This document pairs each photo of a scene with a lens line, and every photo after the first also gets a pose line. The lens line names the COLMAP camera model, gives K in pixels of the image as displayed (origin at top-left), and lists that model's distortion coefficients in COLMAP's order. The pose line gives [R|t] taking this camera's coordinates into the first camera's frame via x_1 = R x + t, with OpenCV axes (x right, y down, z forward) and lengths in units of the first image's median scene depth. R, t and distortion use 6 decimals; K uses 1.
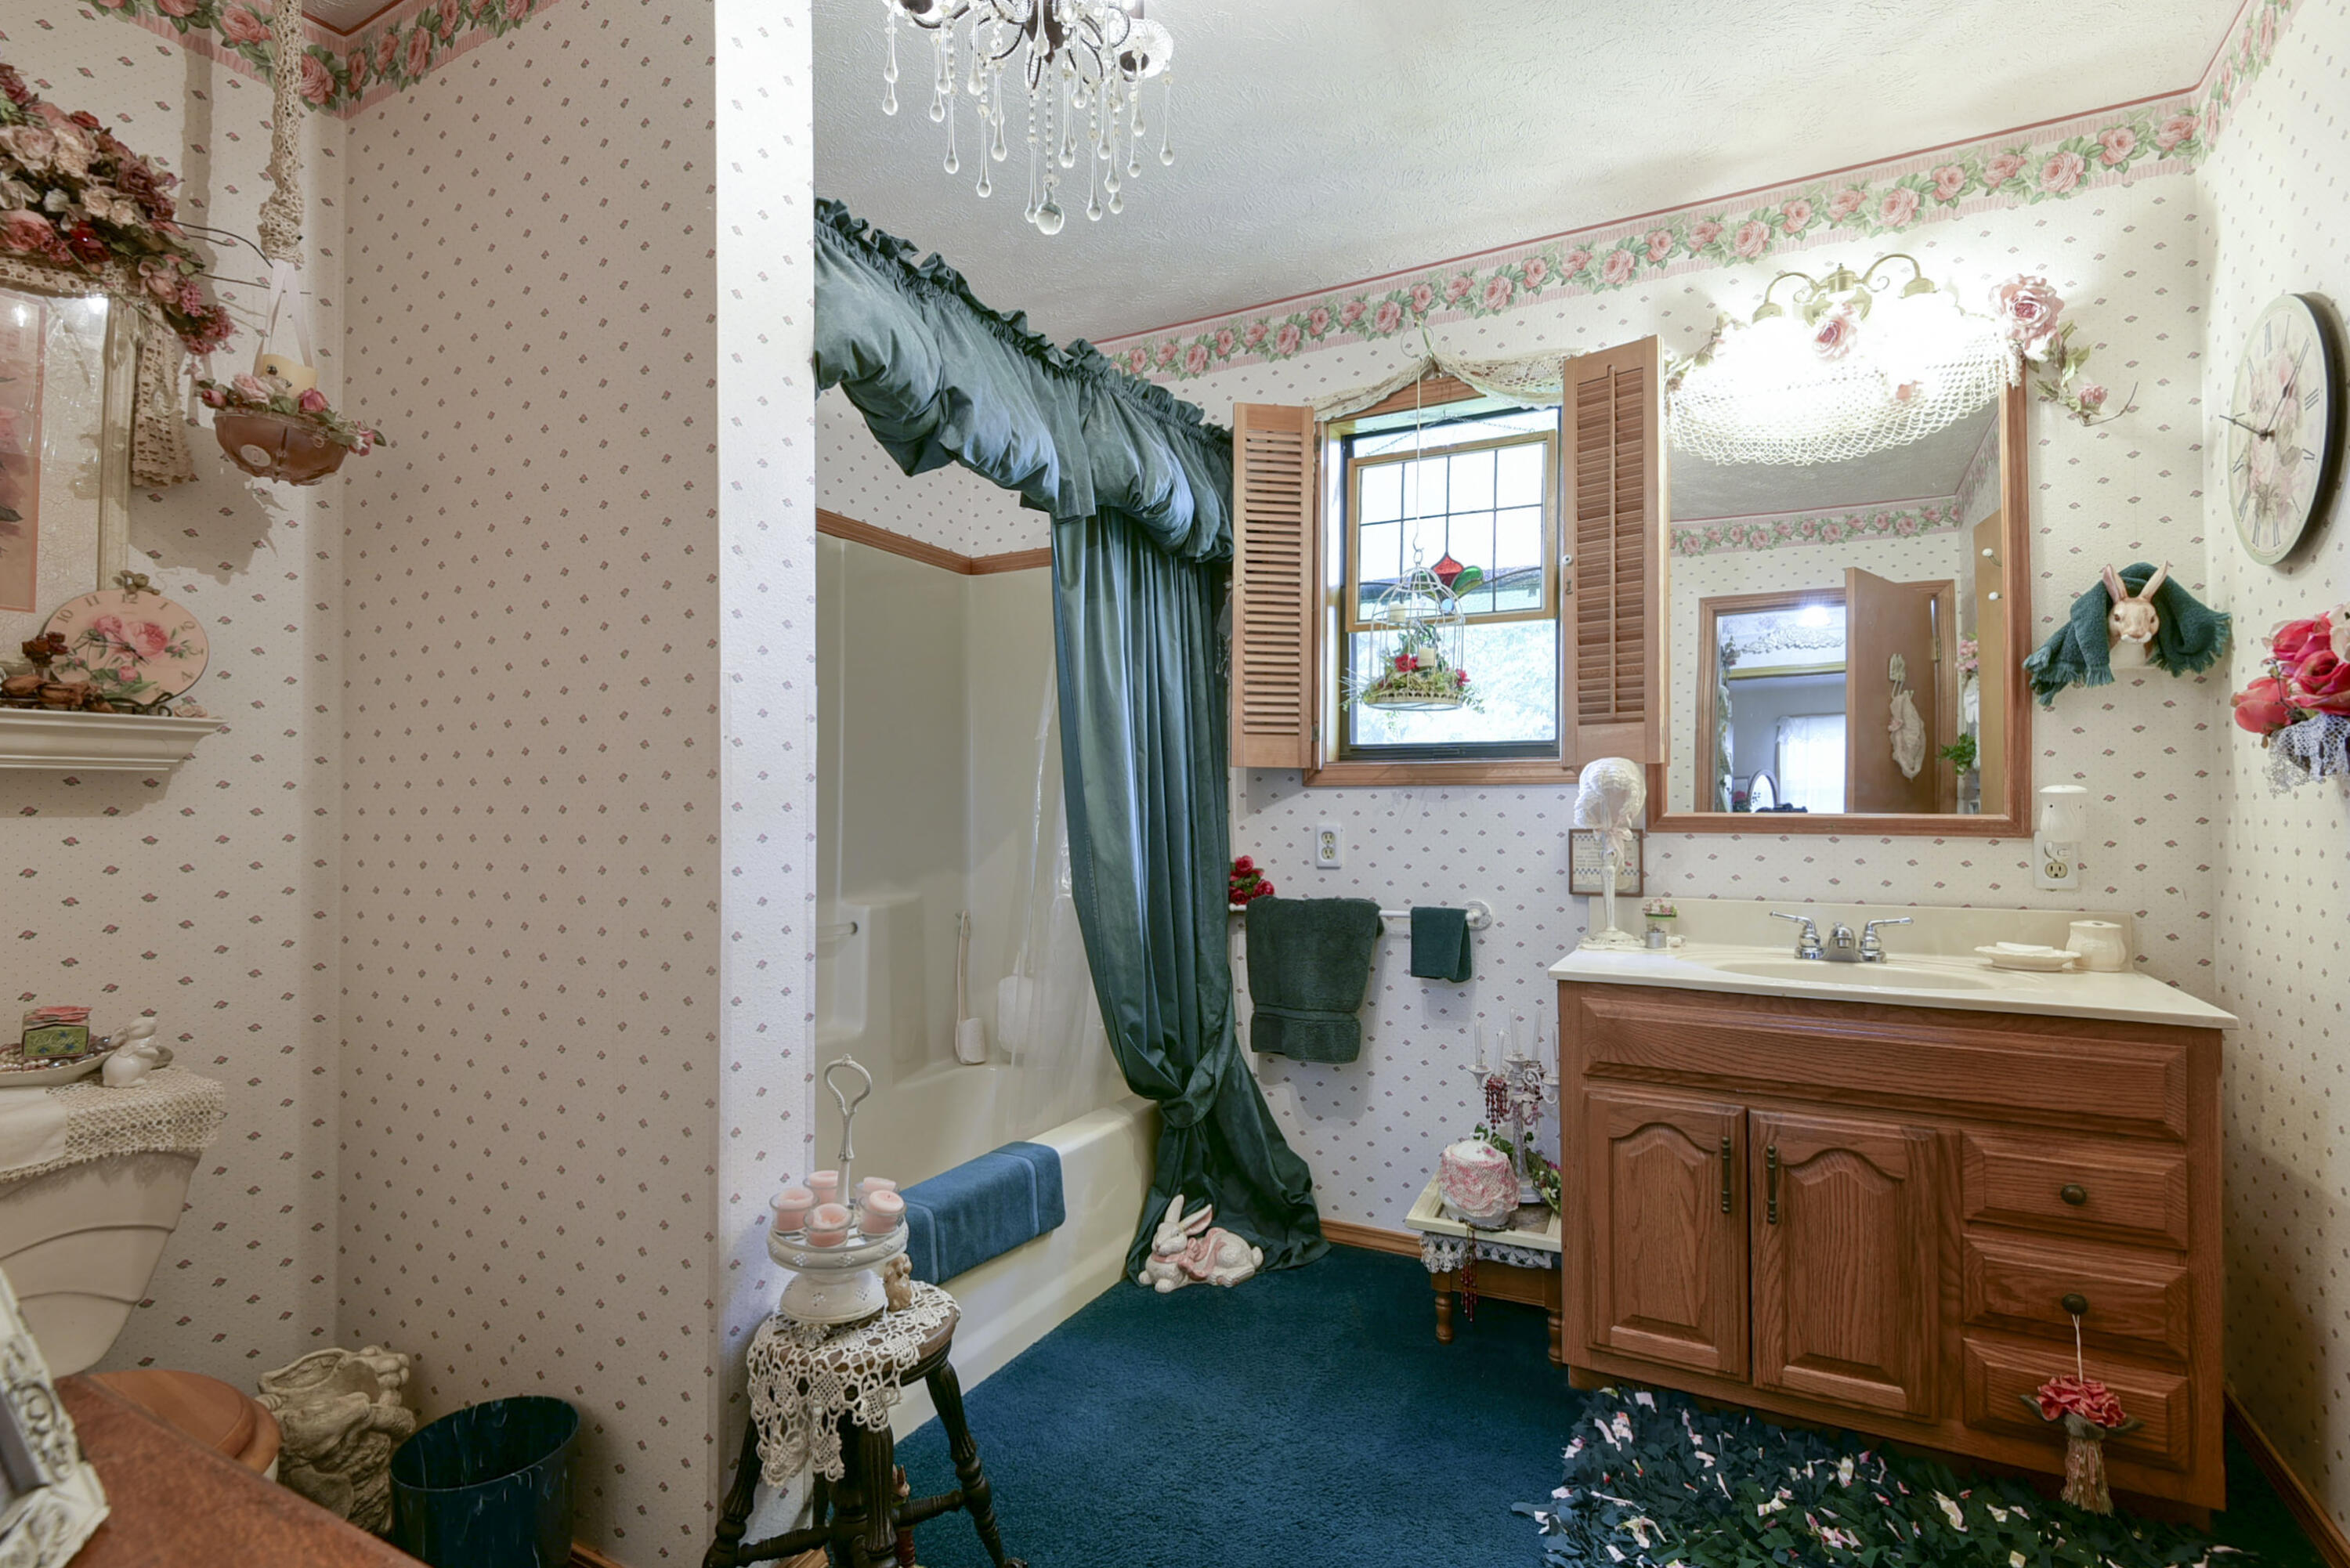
lens RADIAL K [[1128.4, 0, 1190.5], [0, 1128.4, 784.8], [0, 0, 1]] dist [-0.010674, -0.009378]
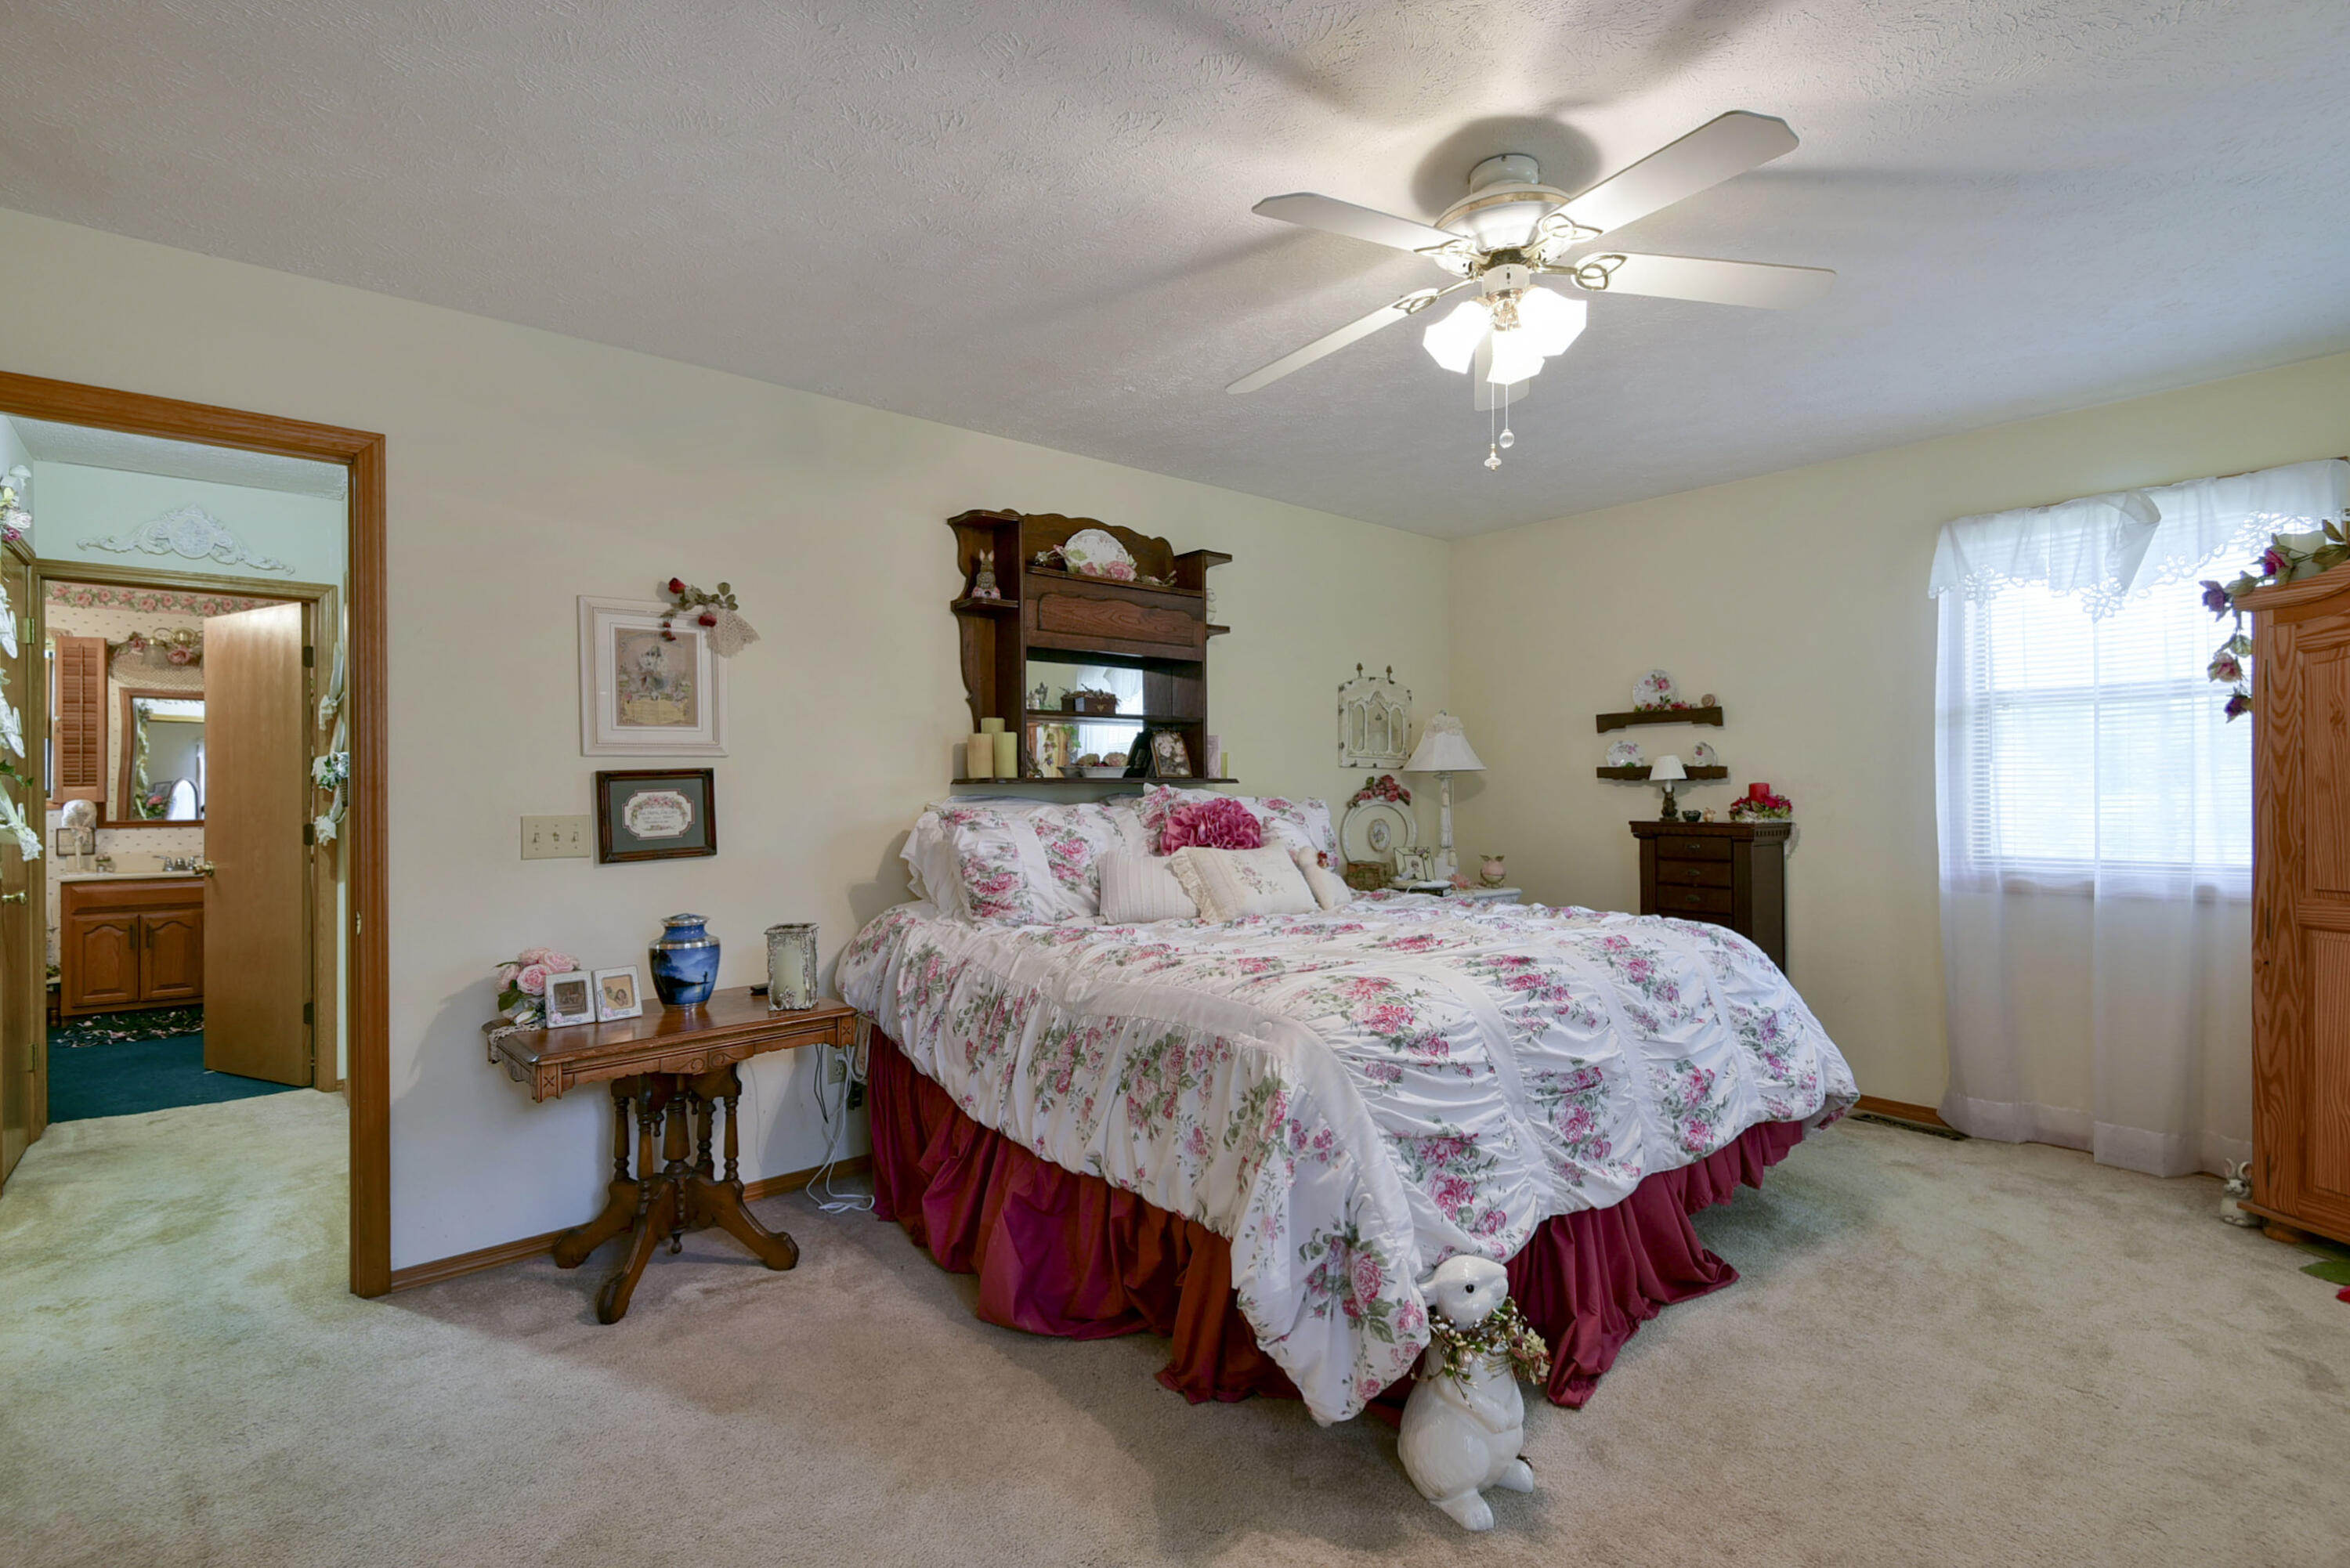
lens RADIAL K [[1128.4, 0, 1171.7], [0, 1128.4, 786.1], [0, 0, 1]] dist [-0.010674, -0.009378]
pose [[0.380766, 0.009060, 0.924627, -1.184741], [-0.011233, 0.999924, -0.005172, -0.082578], [-0.924603, -0.008417, 0.380839, -2.642989]]
